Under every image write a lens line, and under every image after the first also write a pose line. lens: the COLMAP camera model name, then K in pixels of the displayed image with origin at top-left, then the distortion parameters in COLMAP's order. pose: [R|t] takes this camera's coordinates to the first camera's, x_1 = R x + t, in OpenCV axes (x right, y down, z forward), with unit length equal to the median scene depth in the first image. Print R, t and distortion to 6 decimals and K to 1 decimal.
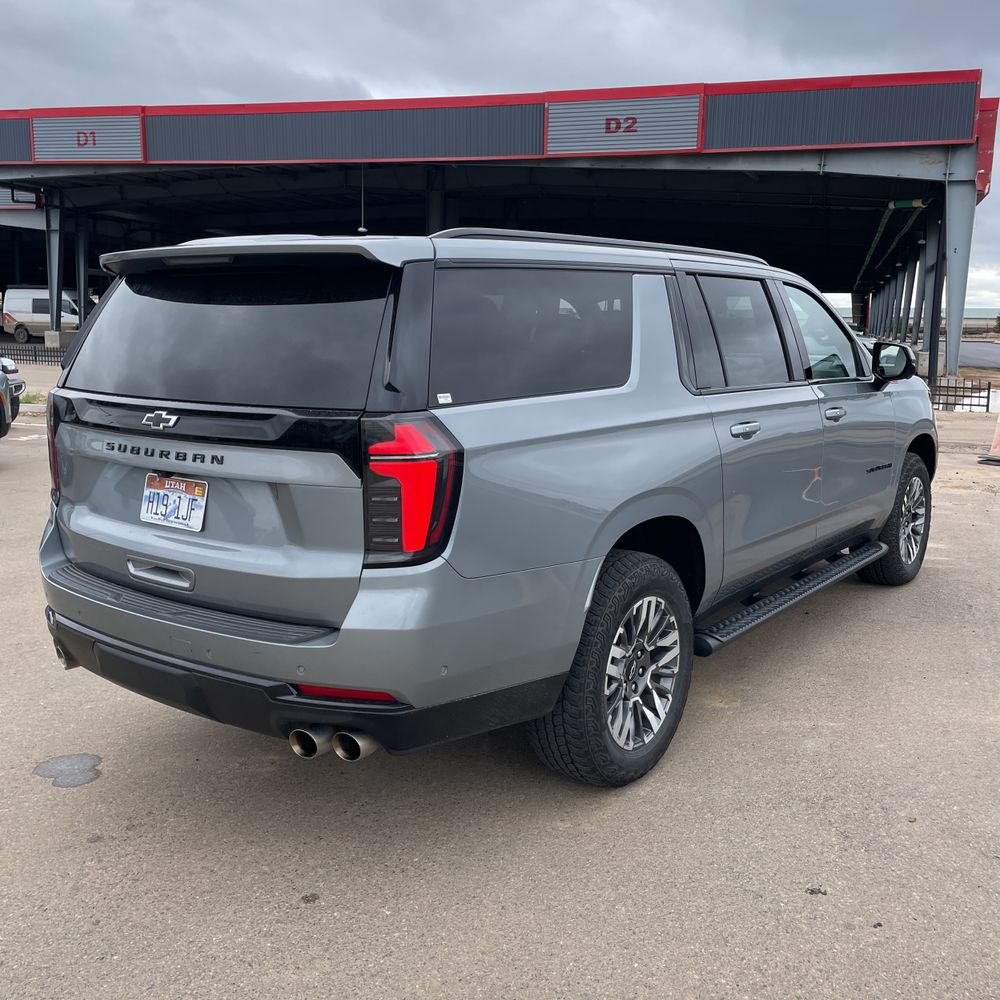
lens RADIAL K [[992.1, 0, 506.3], [0, 992.1, 506.4], [0, 0, 1]] dist [0.120632, -0.184451]
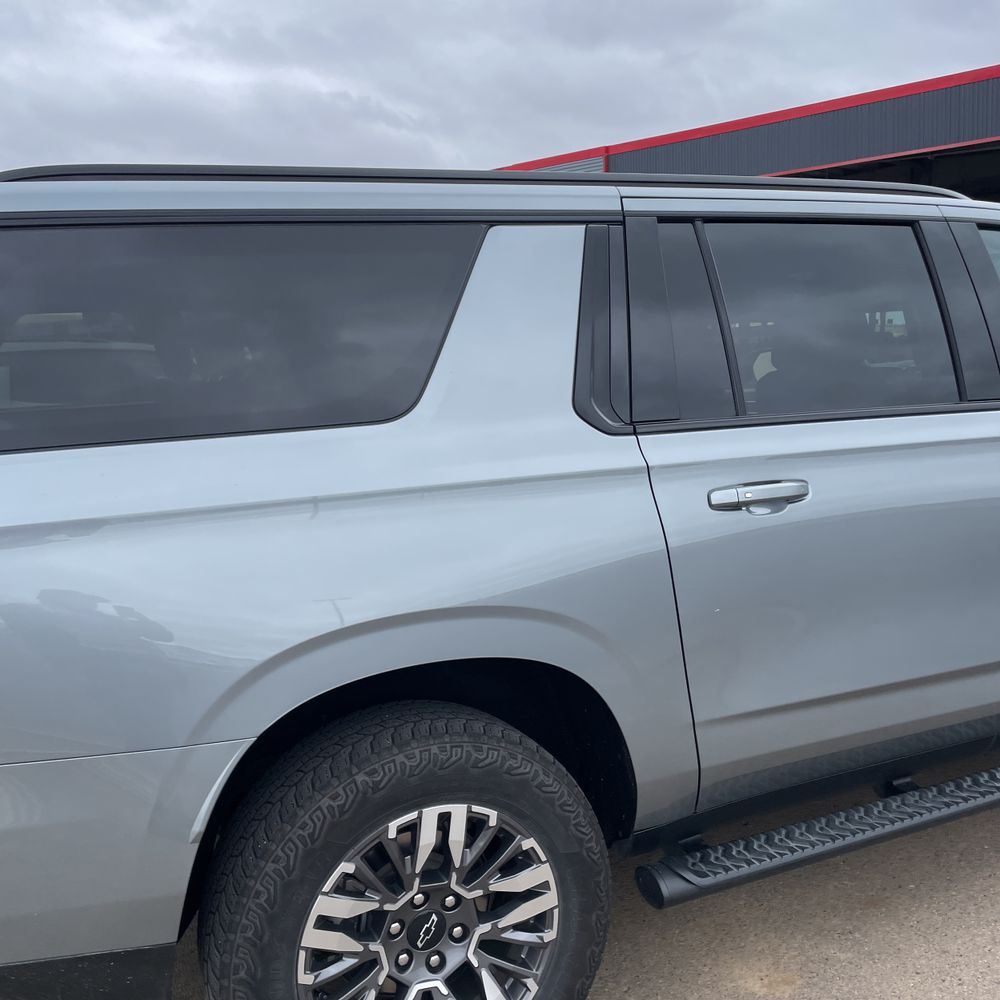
lens RADIAL K [[995.6, 0, 502.7], [0, 995.6, 499.5], [0, 0, 1]] dist [0.096103, -0.125953]
pose [[0.880172, 0.023154, -0.474089, 0.402845], [-0.037934, 0.999046, -0.021633, -0.061583], [0.473136, 0.037025, 0.880211, 0.491460]]
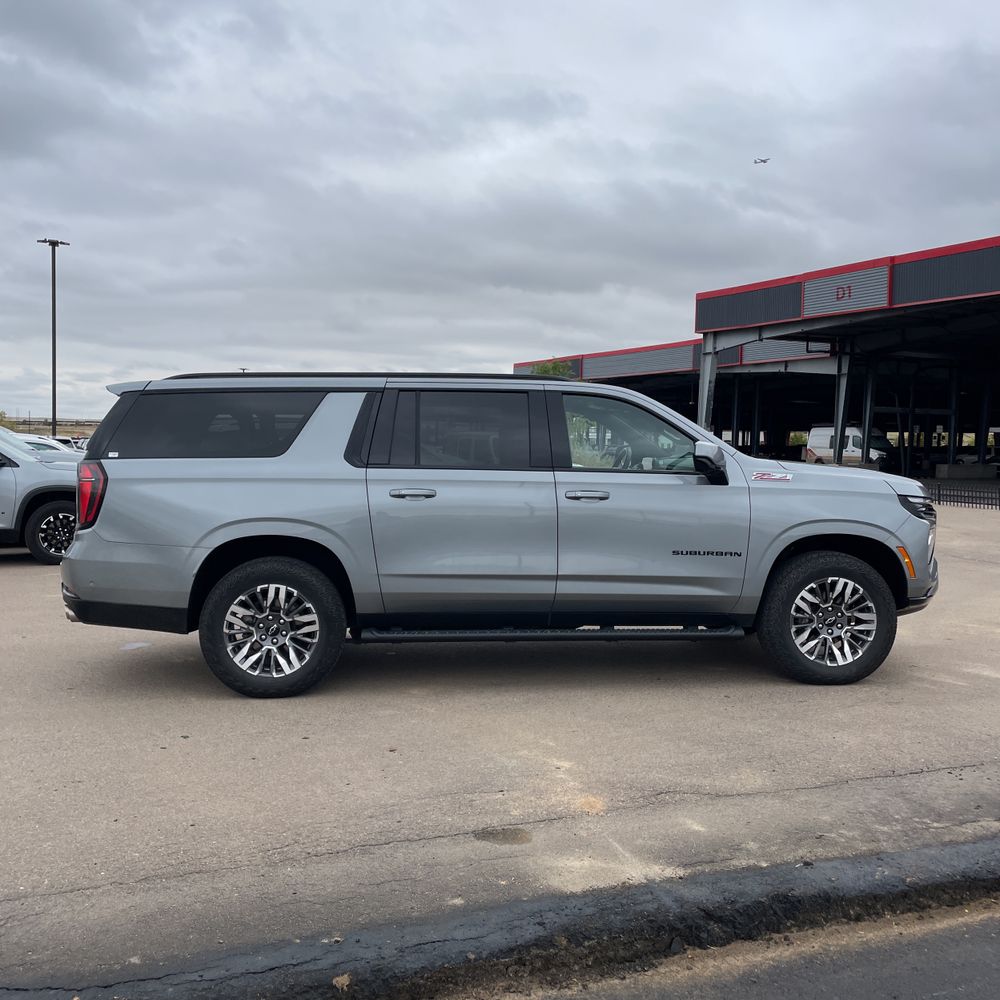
lens RADIAL K [[994.1, 0, 497.8], [0, 994.1, 496.3], [0, 0, 1]] dist [0.111556, -0.156000]
pose [[0.679420, 0.028998, -0.733176, 1.493710], [-0.134242, 0.987266, -0.085352, 0.036886], [0.721365, 0.156413, 0.674661, 0.120211]]
